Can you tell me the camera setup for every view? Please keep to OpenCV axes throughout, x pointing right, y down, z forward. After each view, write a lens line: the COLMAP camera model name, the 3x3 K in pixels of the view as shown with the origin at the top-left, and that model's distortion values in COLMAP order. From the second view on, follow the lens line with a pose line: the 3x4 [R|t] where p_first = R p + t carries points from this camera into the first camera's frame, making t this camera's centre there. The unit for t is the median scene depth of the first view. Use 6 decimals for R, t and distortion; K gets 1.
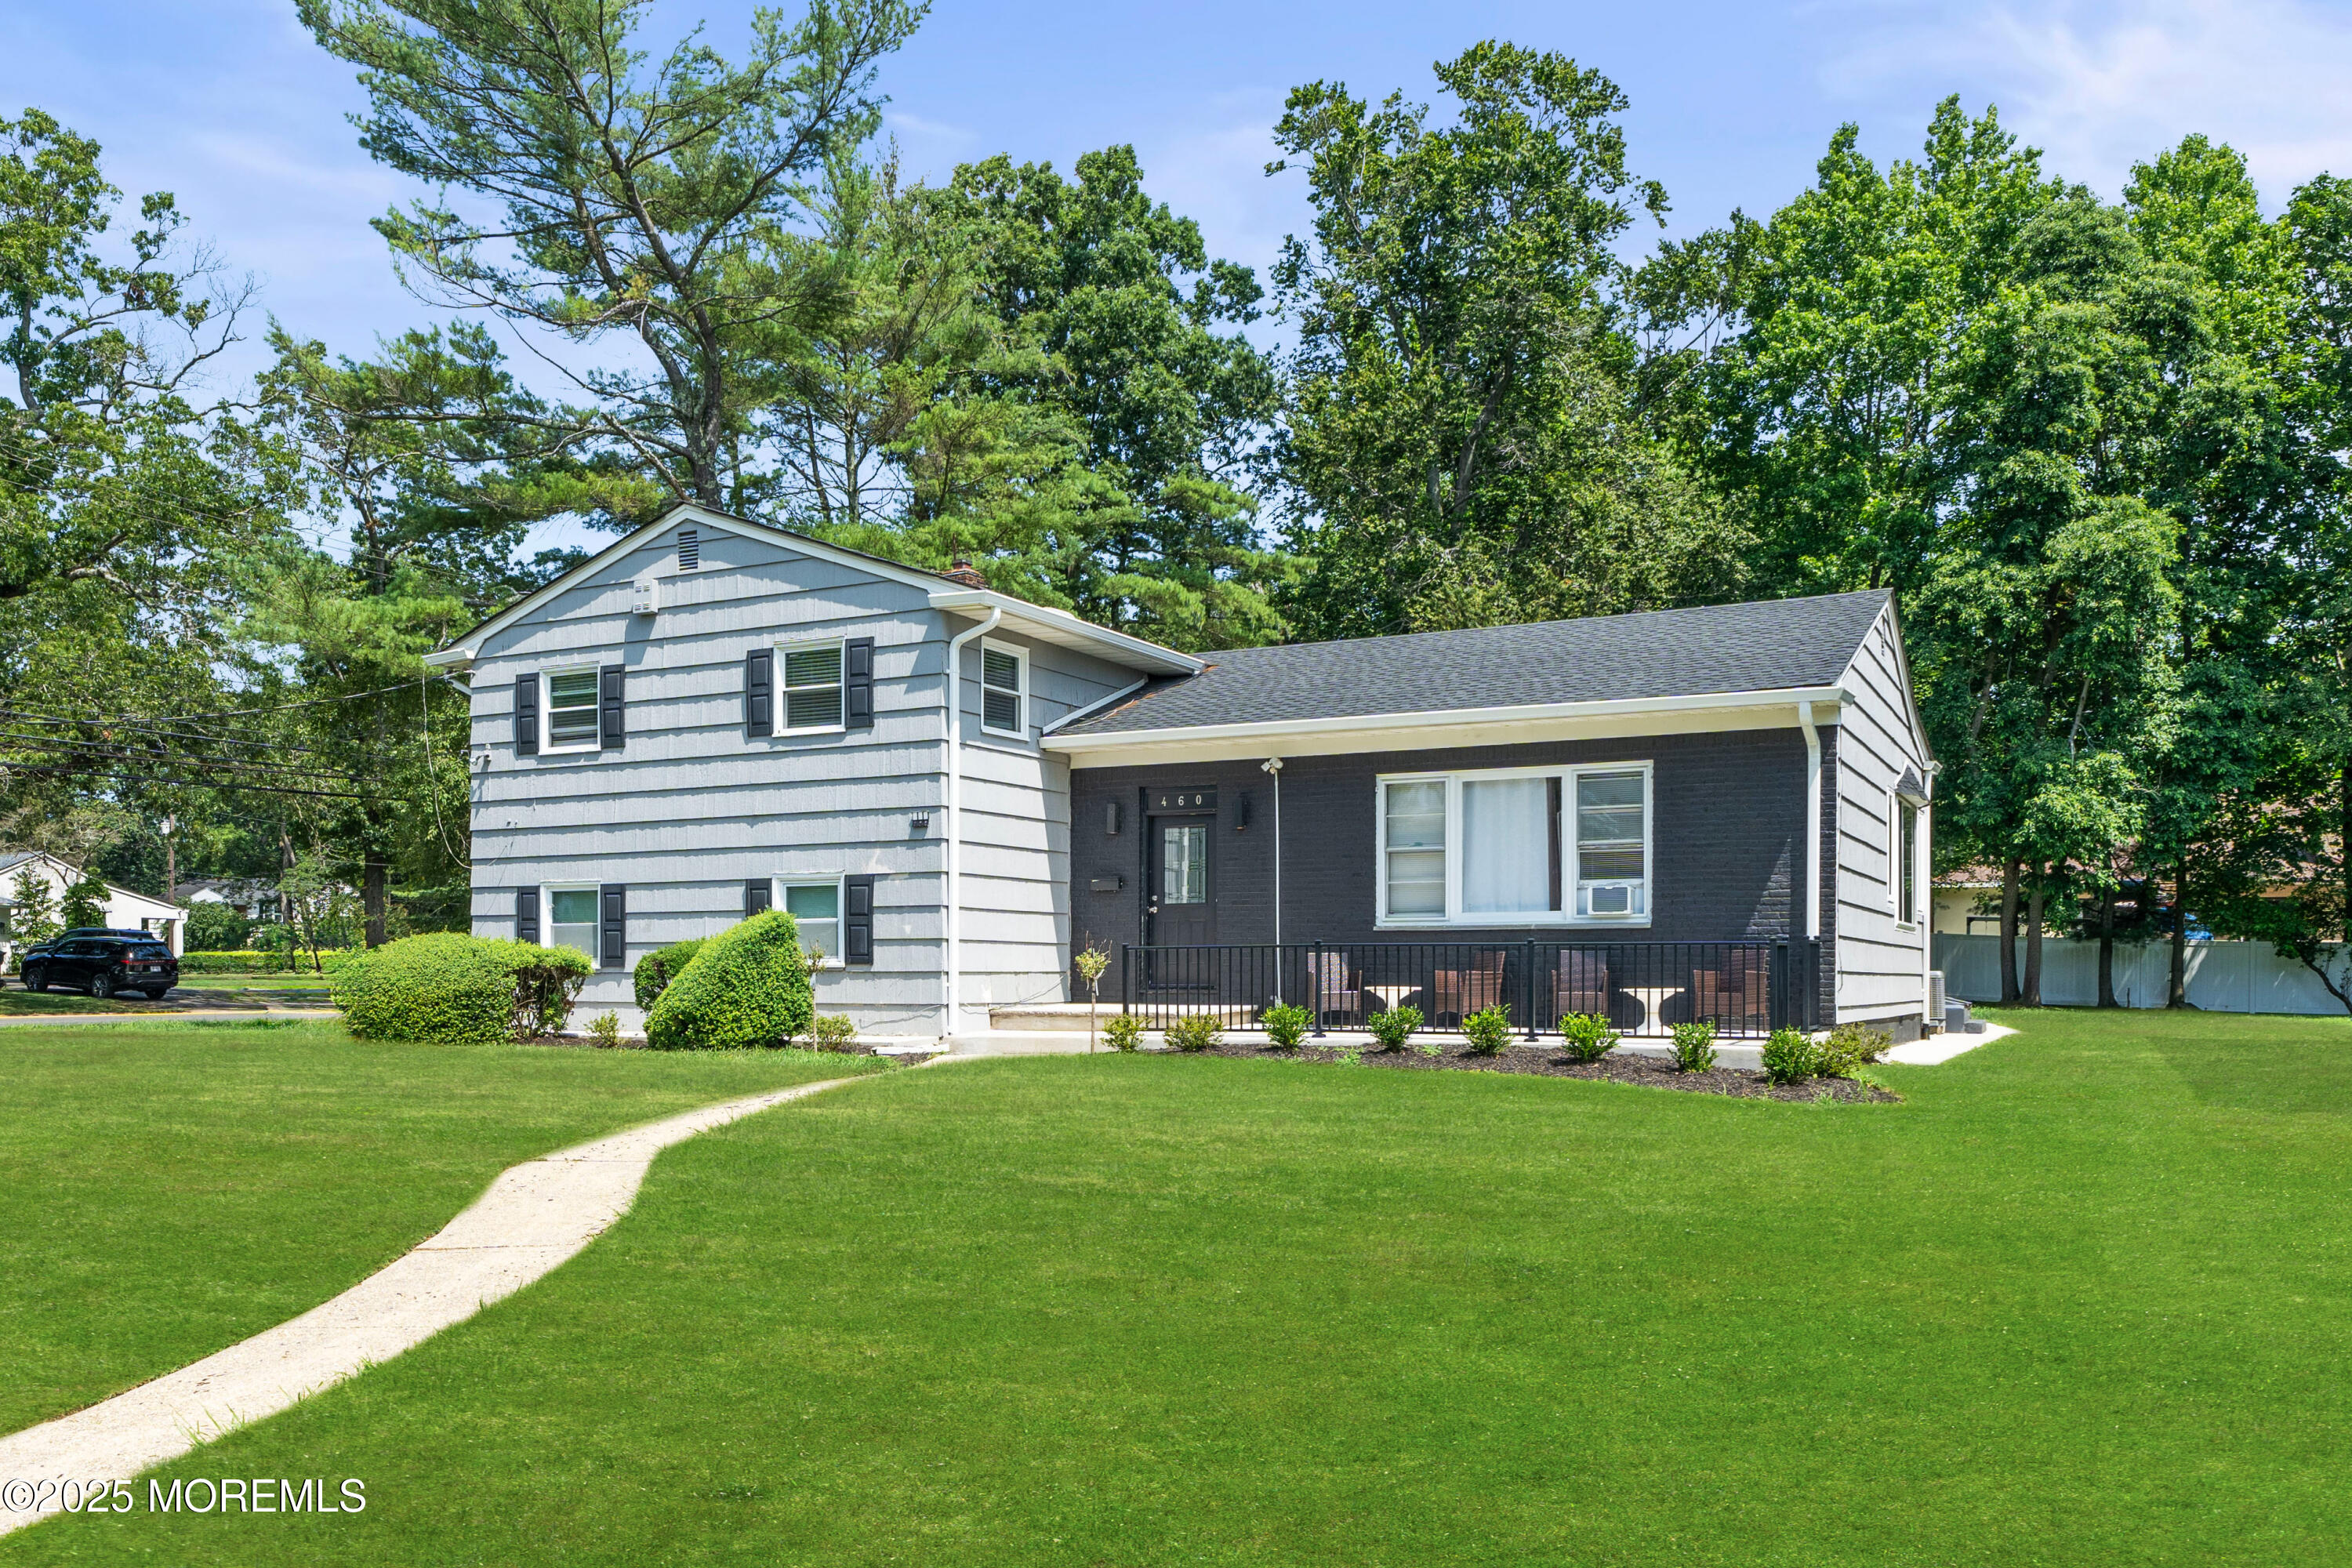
lens RADIAL K [[1889.9, 0, 1110.5], [0, 1889.9, 993.2], [0, 0, 1]] dist [0.000331, -0.000544]
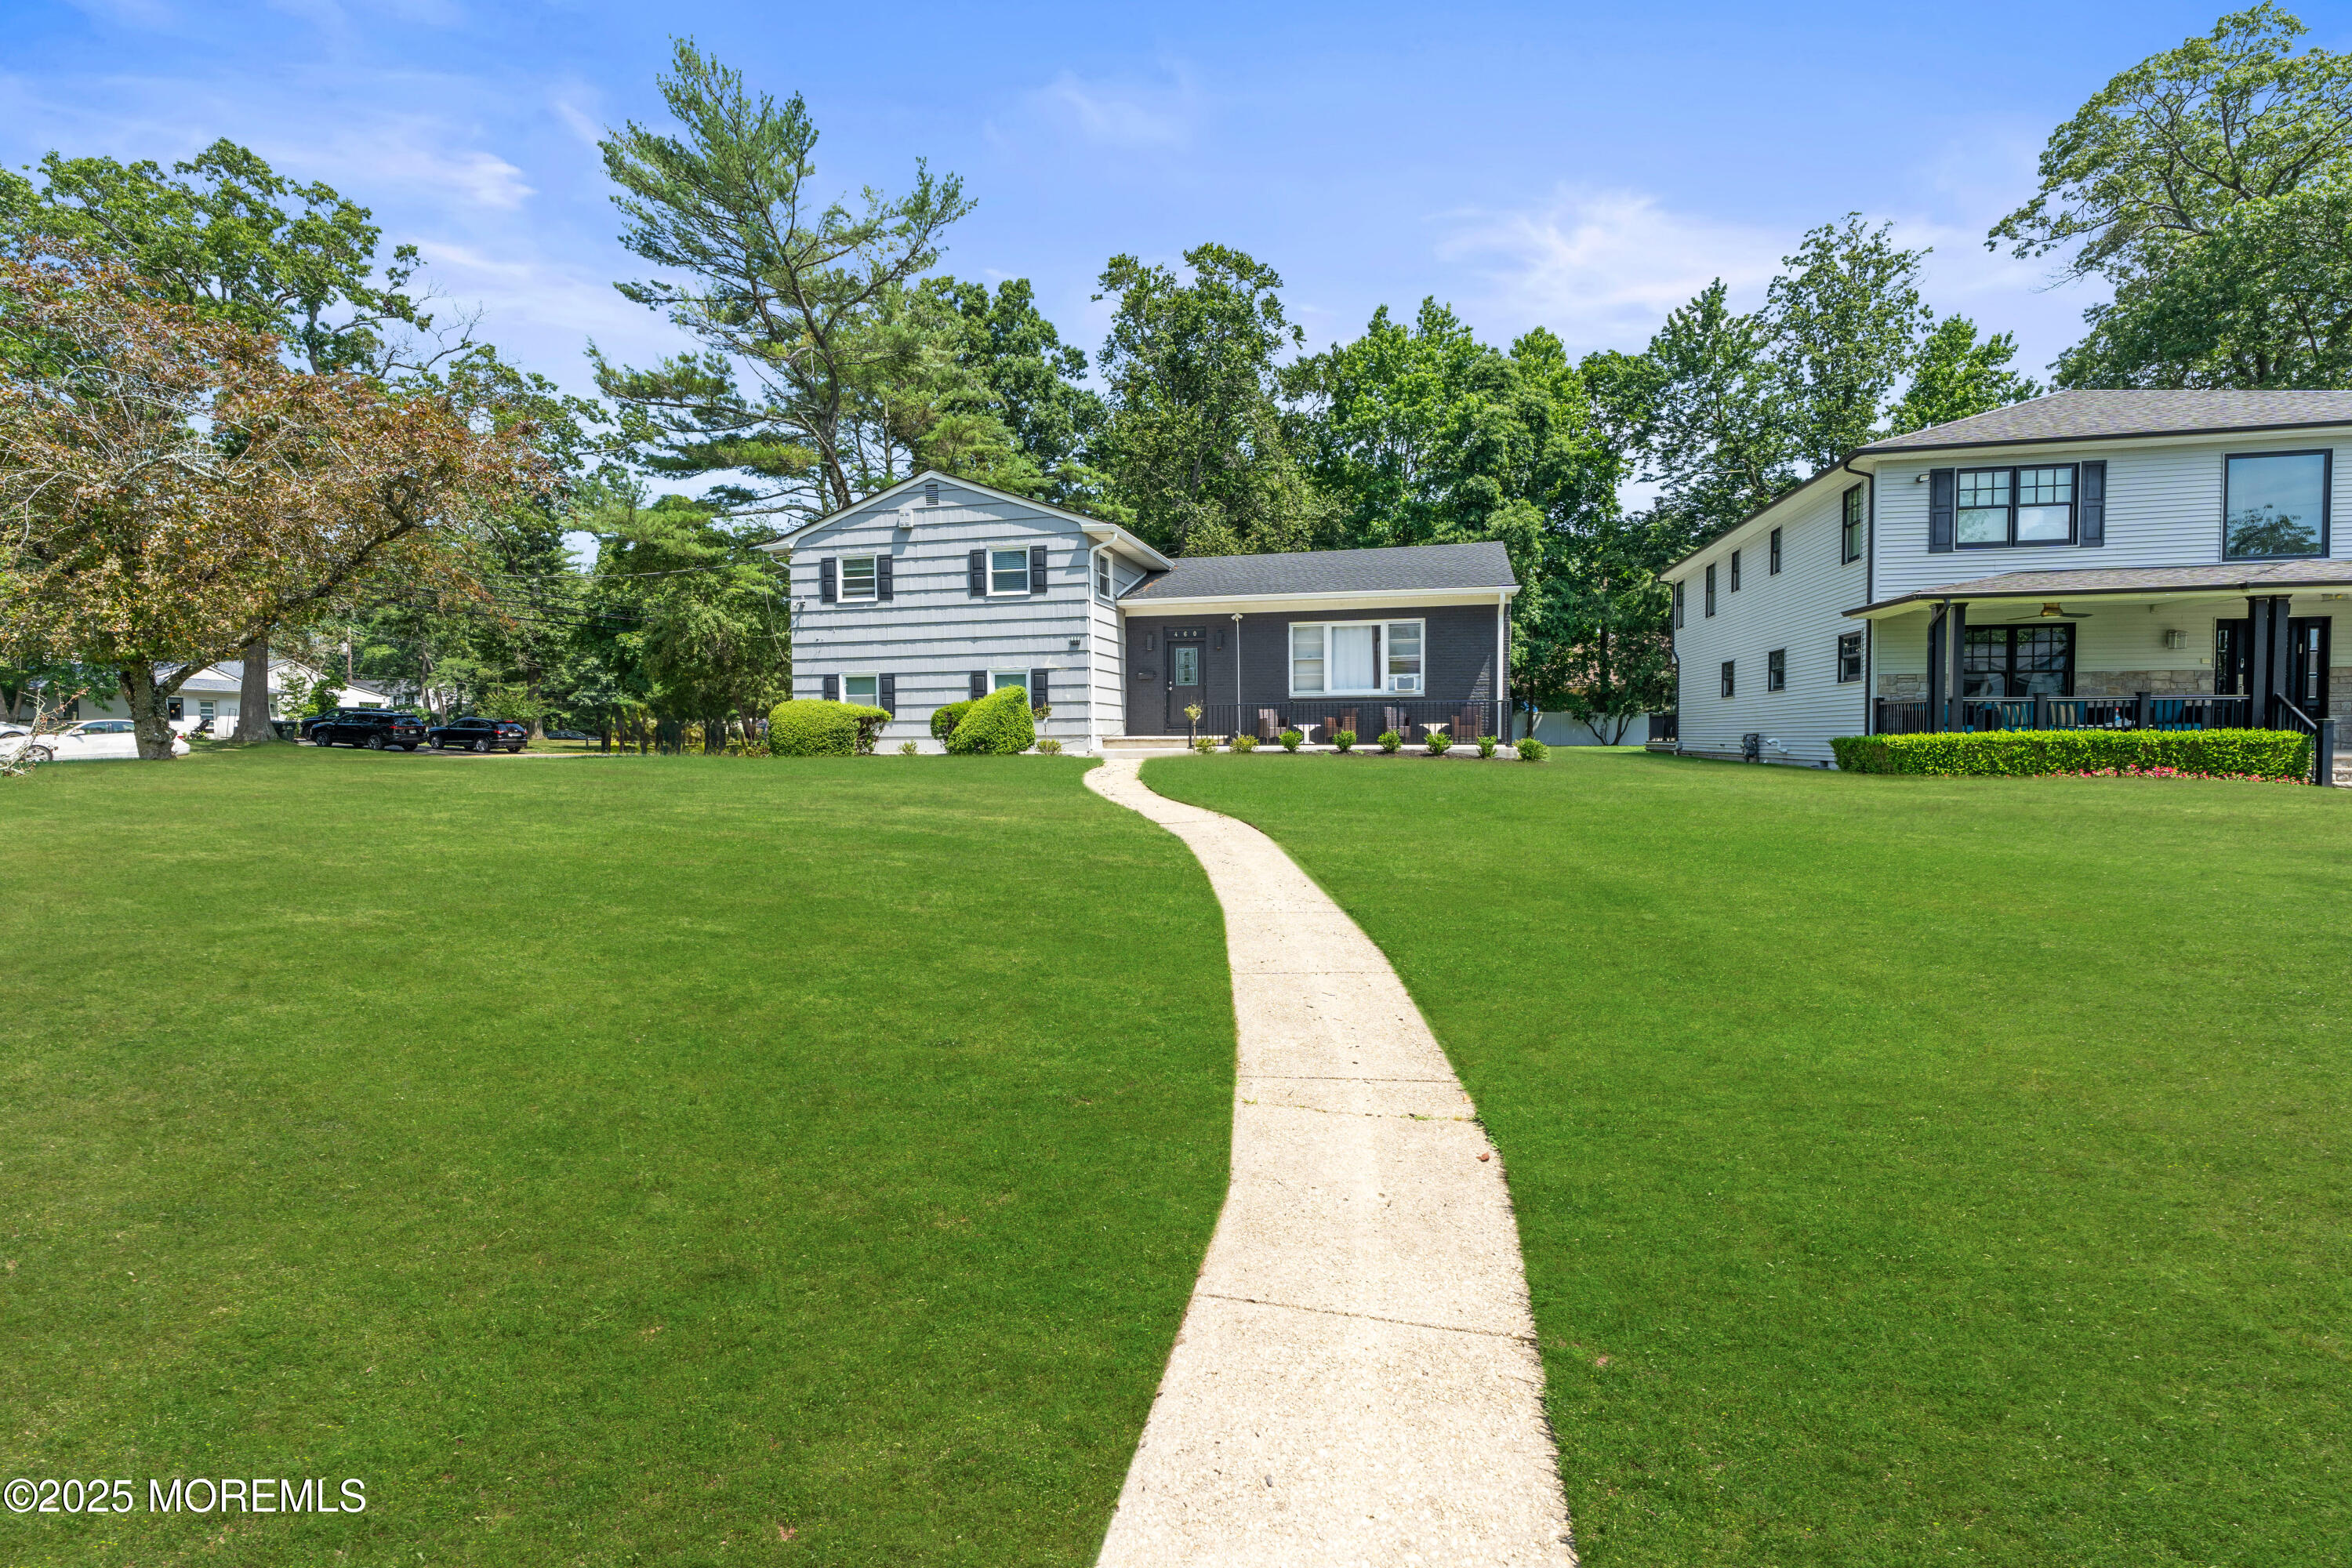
lens RADIAL K [[1049.0, 0, 1169.2], [0, 1049.0, 780.2], [0, 0, 1]] dist [-0.001320, -0.000121]
pose [[0.968147, -0.016313, 0.249849, -0.247560], [0.009160, 0.999515, 0.029765, 0.018713], [-0.250214, -0.026528, 0.967827, -0.068953]]
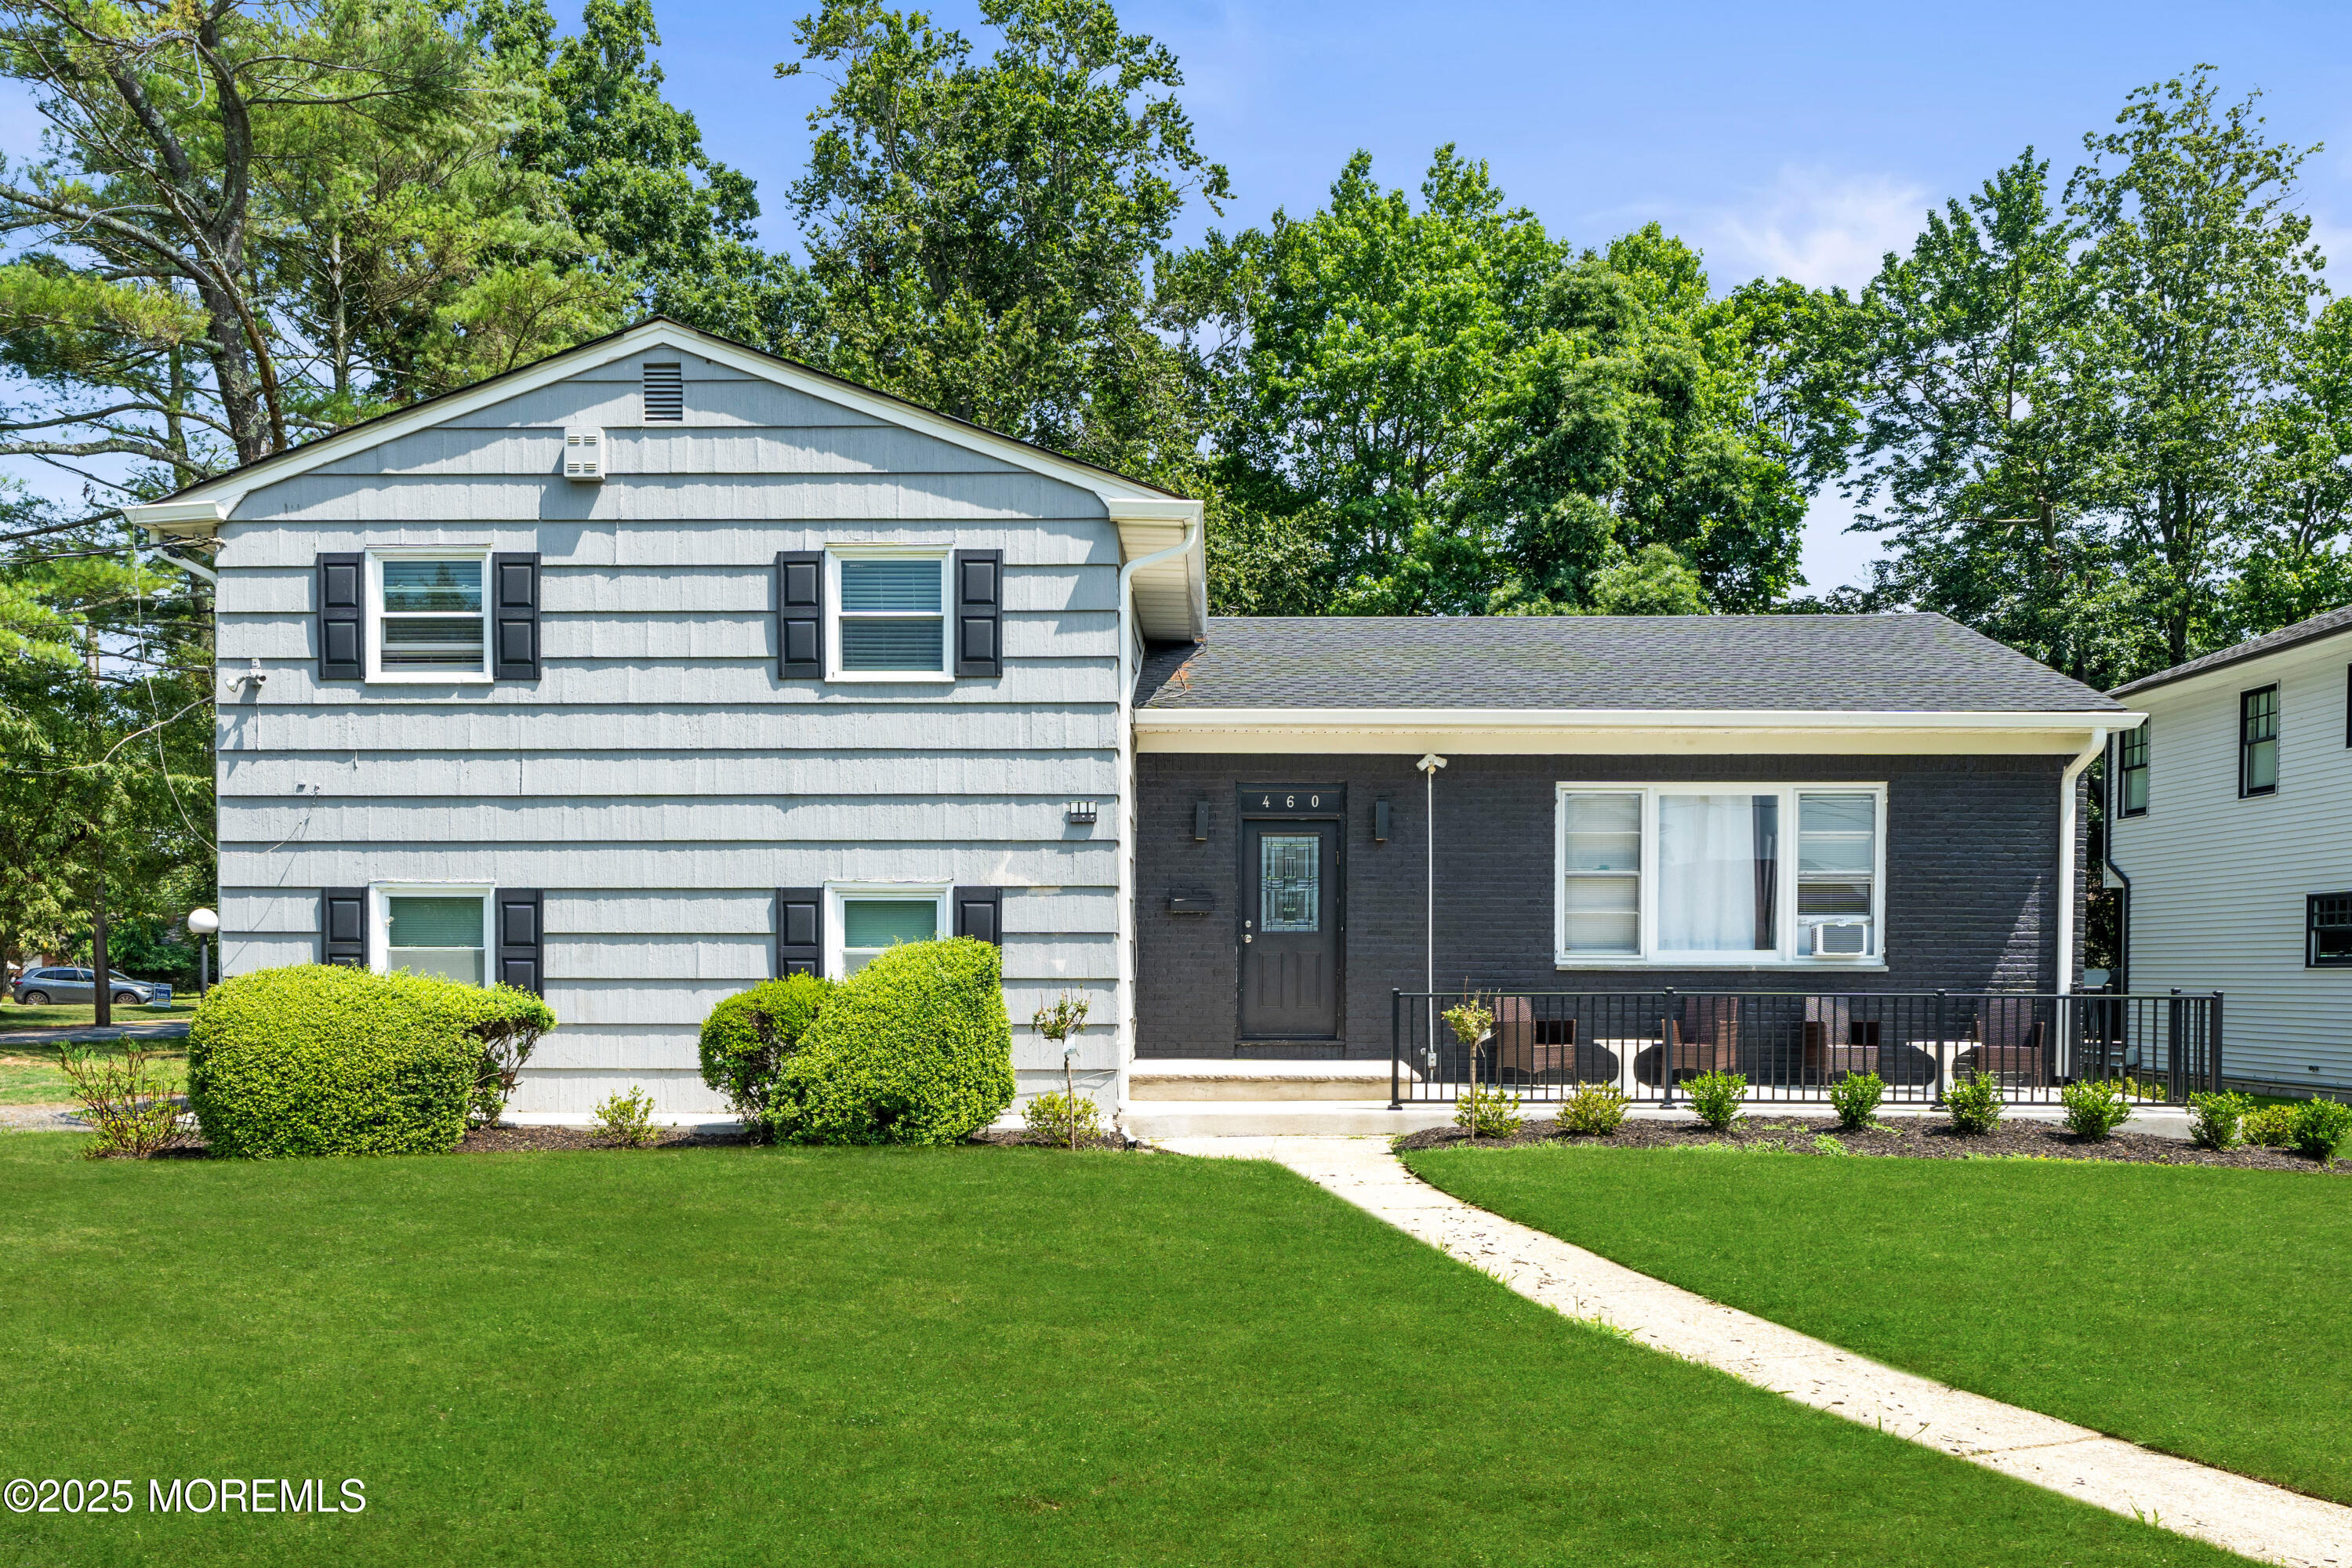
lens RADIAL K [[1896.8, 0, 1171.6], [0, 1896.8, 1031.1], [0, 0, 1]] dist [-0.003188, 0.006858]
pose [[0.890509, -0.009224, 0.454873, -0.352407], [0.001161, 0.999837, 0.018002, -0.019424], [-0.454965, -0.015503, 0.890375, 0.303503]]
